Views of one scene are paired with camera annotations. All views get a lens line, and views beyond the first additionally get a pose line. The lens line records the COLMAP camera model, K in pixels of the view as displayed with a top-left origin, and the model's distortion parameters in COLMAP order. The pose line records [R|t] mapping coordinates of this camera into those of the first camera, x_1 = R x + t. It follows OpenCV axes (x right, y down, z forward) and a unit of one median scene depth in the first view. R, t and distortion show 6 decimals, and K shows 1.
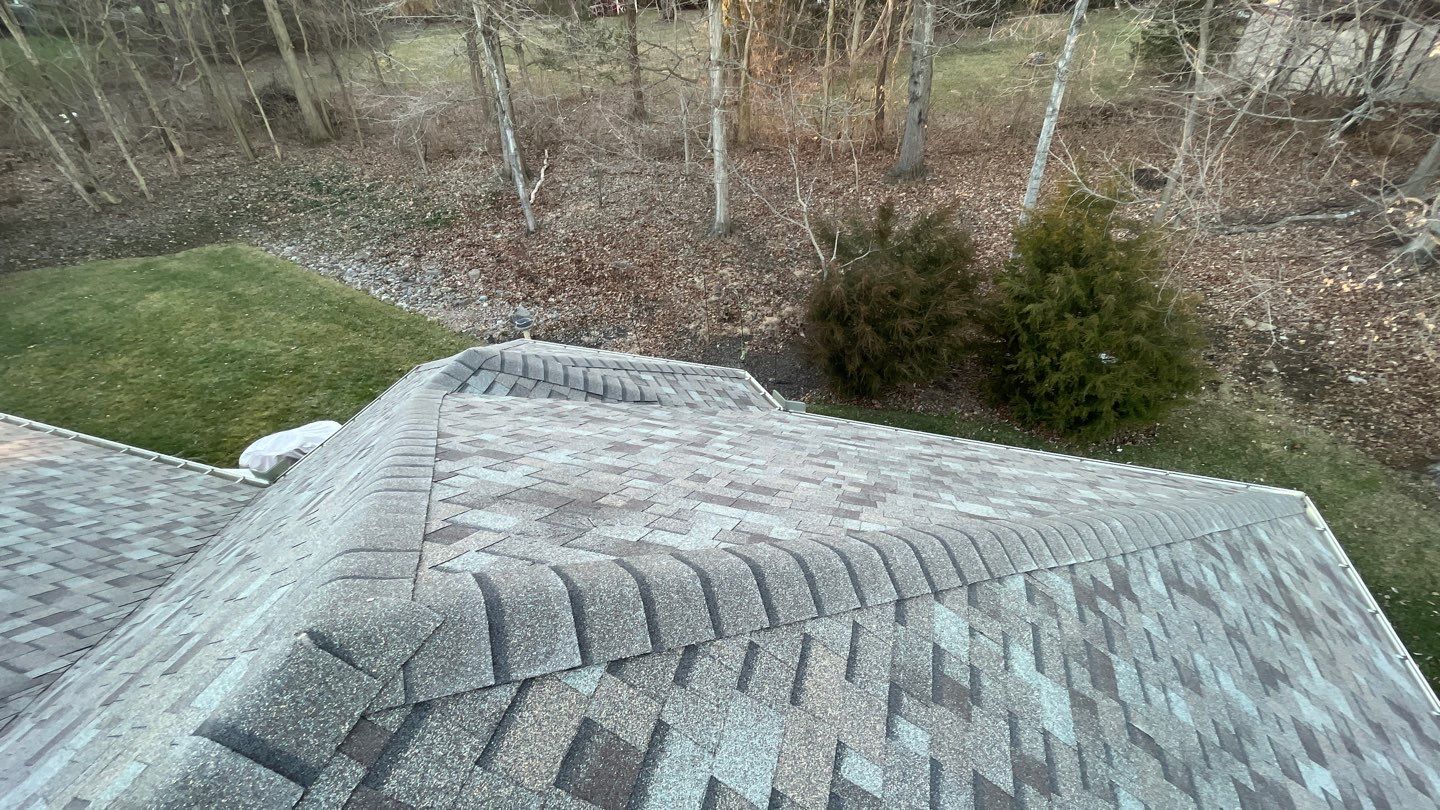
lens RADIAL K [[581.0, 0, 718.3], [0, 581.0, 404.7], [0, 0, 1]] dist [-0.005123, 0.000127]
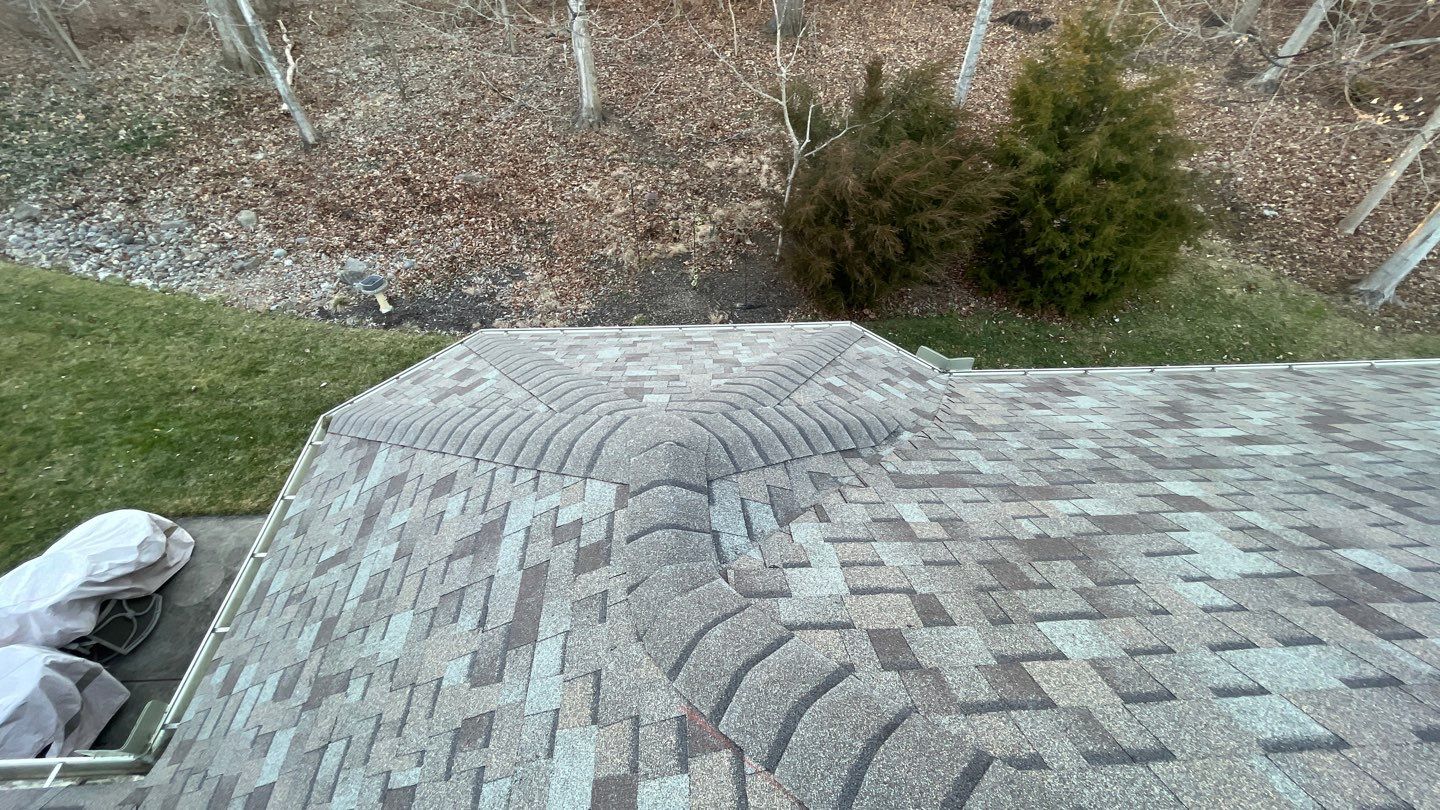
lens RADIAL K [[581.0, 0, 718.3], [0, 581.0, 404.7], [0, 0, 1]] dist [-0.005123, 0.000127]
pose [[0.936195, -0.222869, 0.271786, -0.139982], [0.171003, 0.964388, 0.201774, -0.057574], [-0.307077, -0.142424, 0.940967, 0.159978]]
